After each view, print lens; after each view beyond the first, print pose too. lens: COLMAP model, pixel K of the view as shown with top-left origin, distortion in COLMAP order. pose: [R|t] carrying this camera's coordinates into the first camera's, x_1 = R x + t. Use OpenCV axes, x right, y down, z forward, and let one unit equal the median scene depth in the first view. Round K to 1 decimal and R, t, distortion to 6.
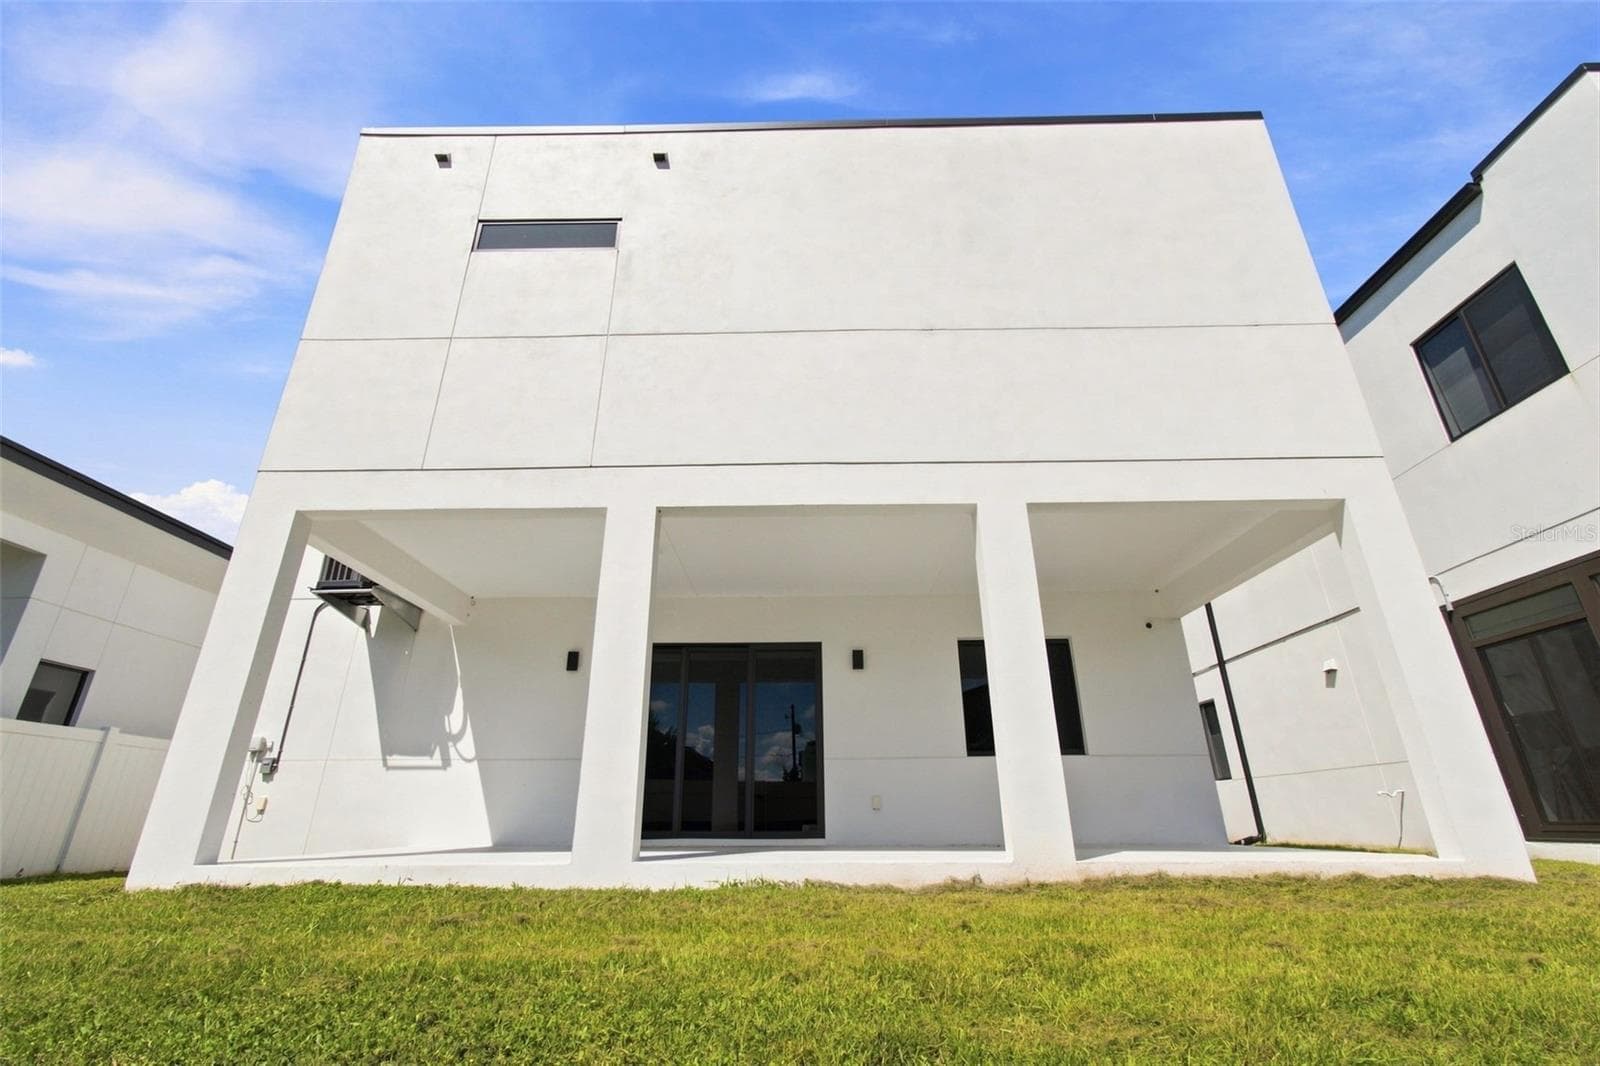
lens RADIAL K [[718.1, 0, 800.0], [0, 718.1, 533.0], [0, 0, 1]] dist [-0.001065, -0.000842]
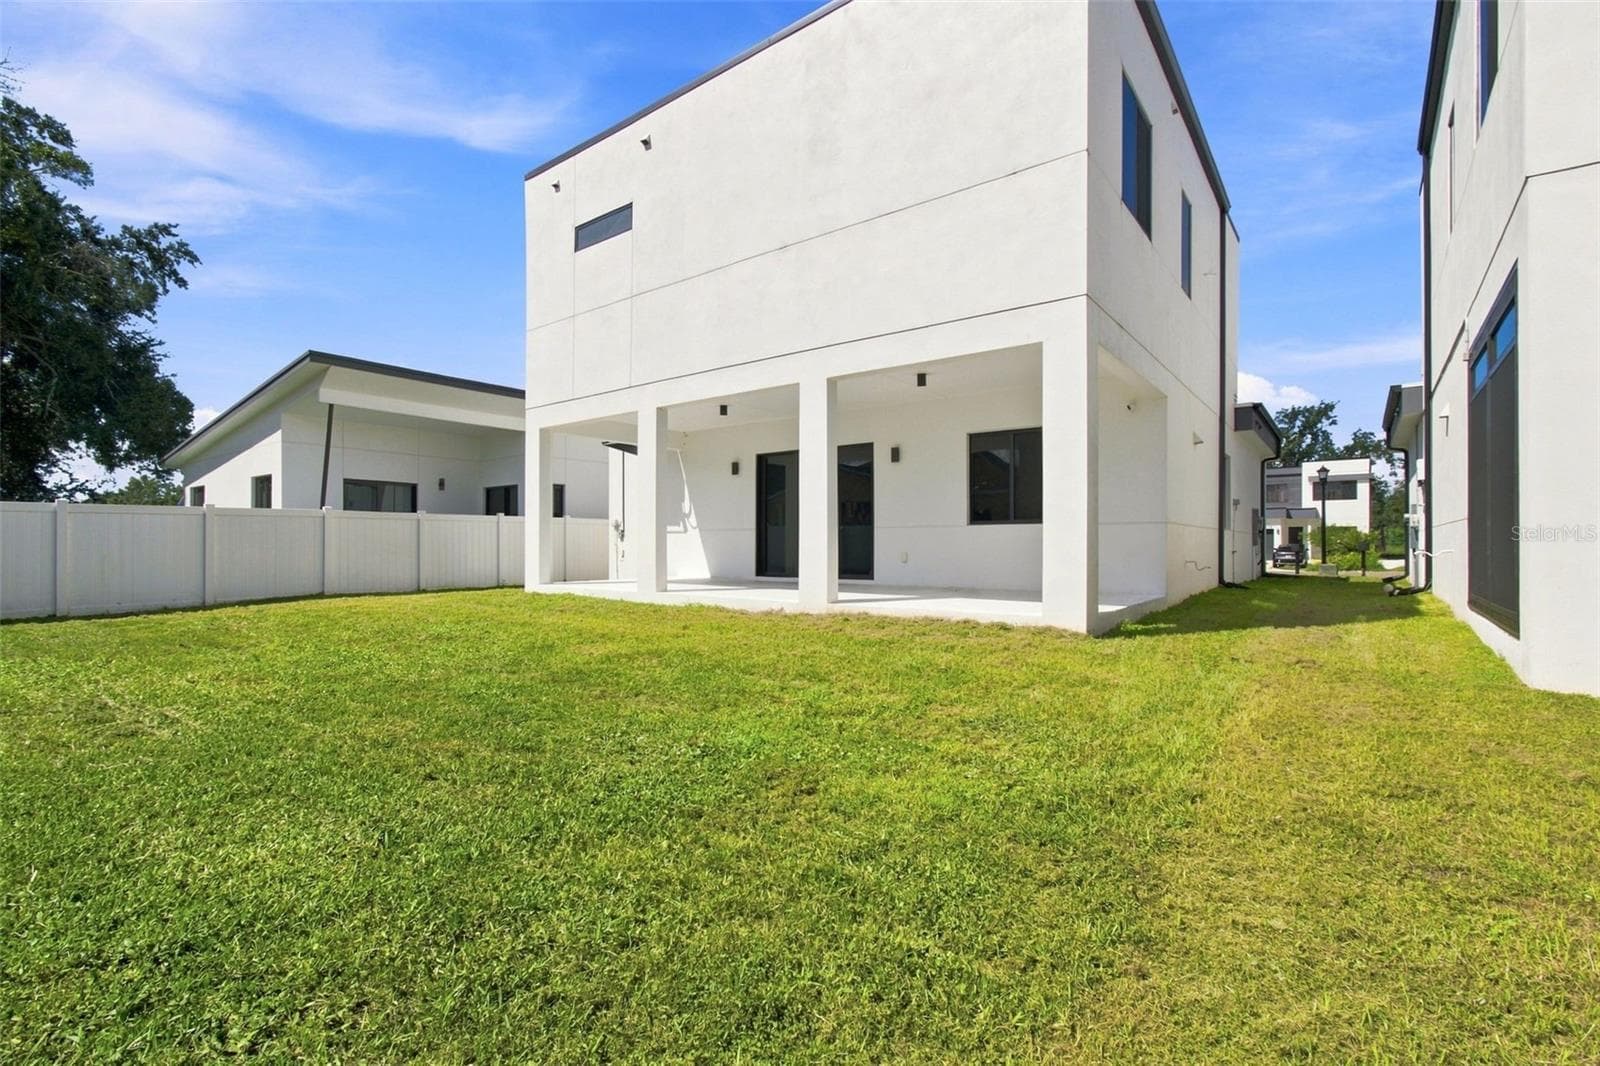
lens RADIAL K [[728.9, 0, 799.6], [0, 728.9, 545.6], [0, 0, 1]] dist [-0.000078, 0.000149]
pose [[0.799428, 0.006507, -0.600727, 0.819229], [0.222707, 0.925485, 0.306396, -0.137298], [0.557958, -0.378728, 0.738409, -0.180255]]
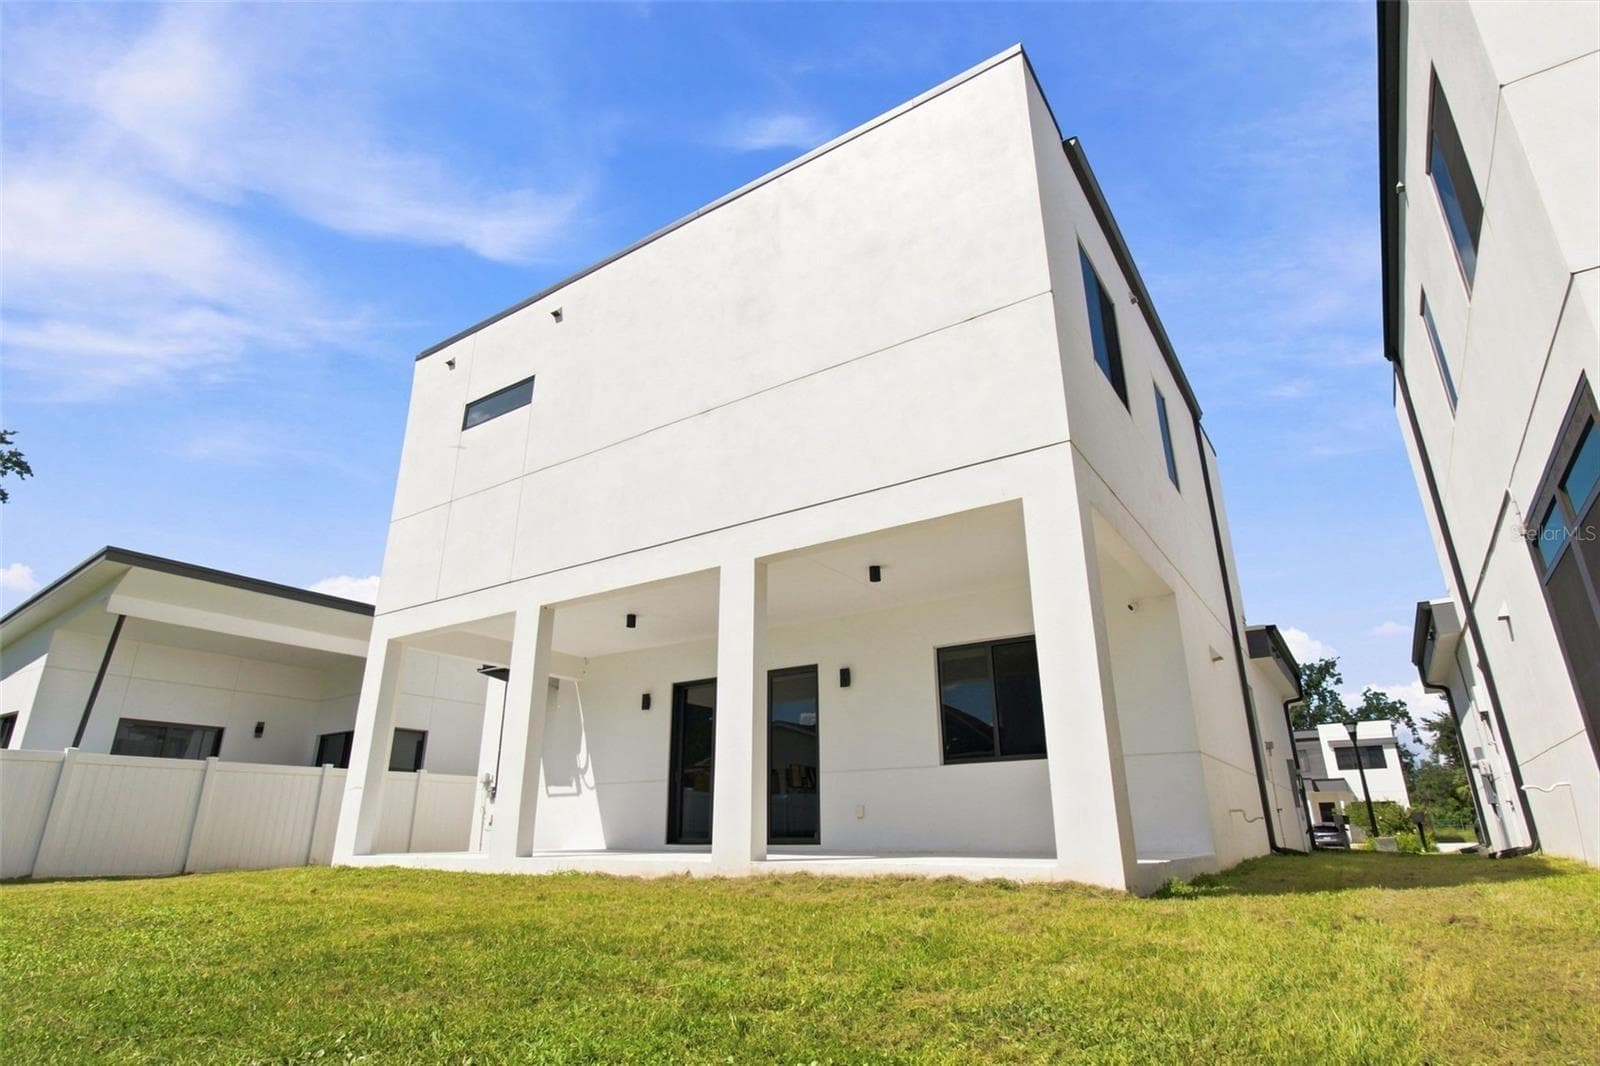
lens RADIAL K [[843.2, 0, 800.0], [0, 843.2, 533.0], [0, 0, 1]] dist [0.002790, 0.000068]
pose [[0.838581, -0.183708, -0.512868, 0.757303], [0.207534, 0.978166, -0.011042, -0.035080], [0.503699, -0.097177, 0.858396, -0.085007]]
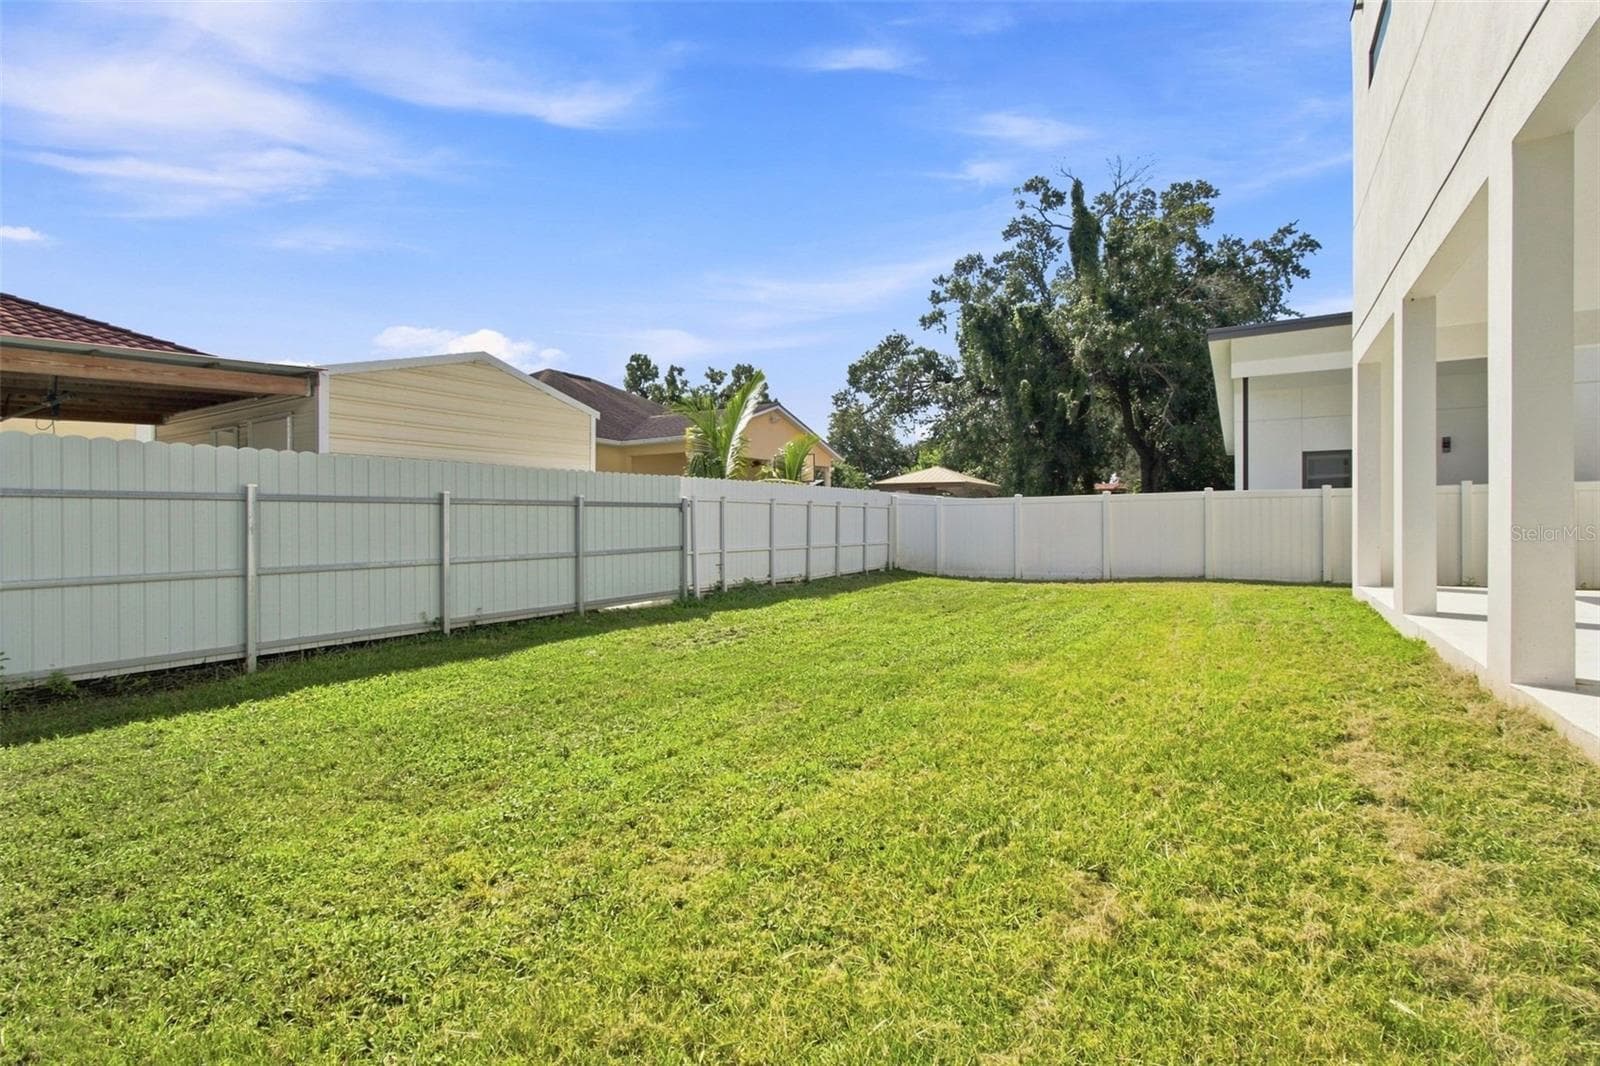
lens RADIAL K [[733.0, 0, 821.4], [0, 733.0, 517.7], [0, 0, 1]] dist [0.000940, 0.071261]
pose [[-0.483479, 0.002228, -0.875353, 0.820648], [0.340369, 0.921783, -0.185648, 0.121018], [0.806472, -0.387700, -0.446421, 0.493977]]
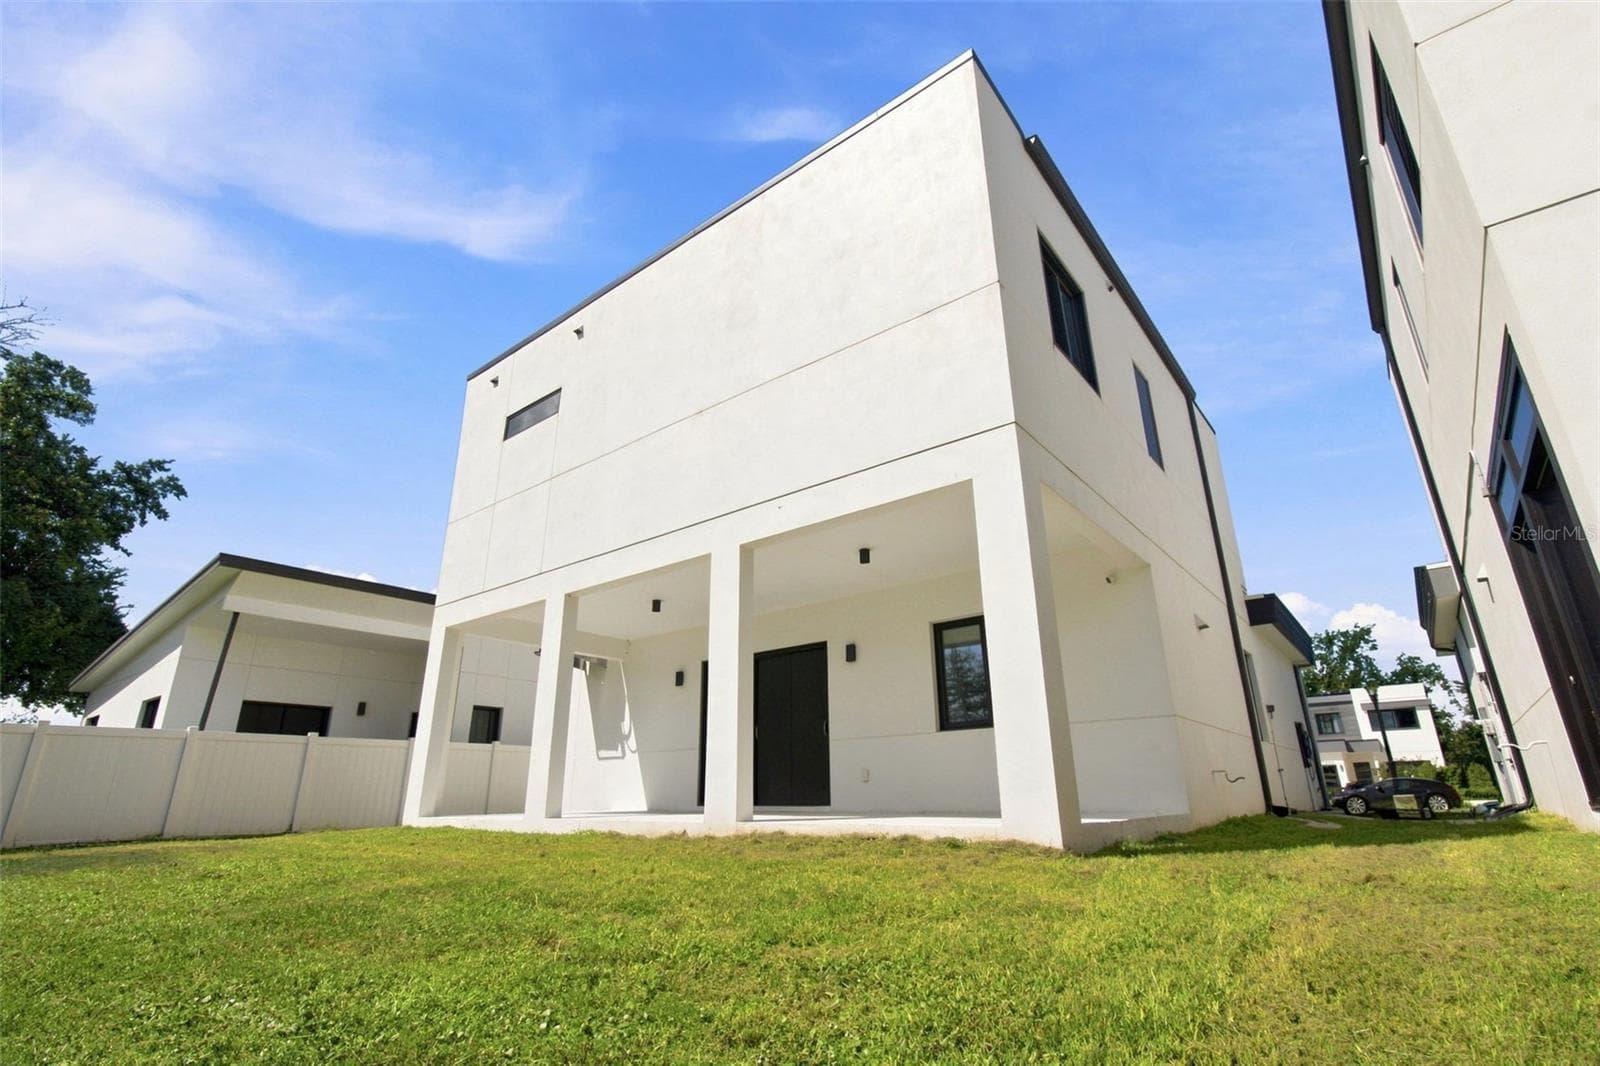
lens RADIAL K [[761.6, 0, 800.0], [0, 761.6, 533.0], [0, 0, 1]] dist [0.001353, -0.000326]
pose [[0.788458, -0.205647, -0.579693, 0.824309], [0.239702, 0.970674, -0.018322, -0.007550], [0.566460, -0.124507, 0.814629, -0.016287]]
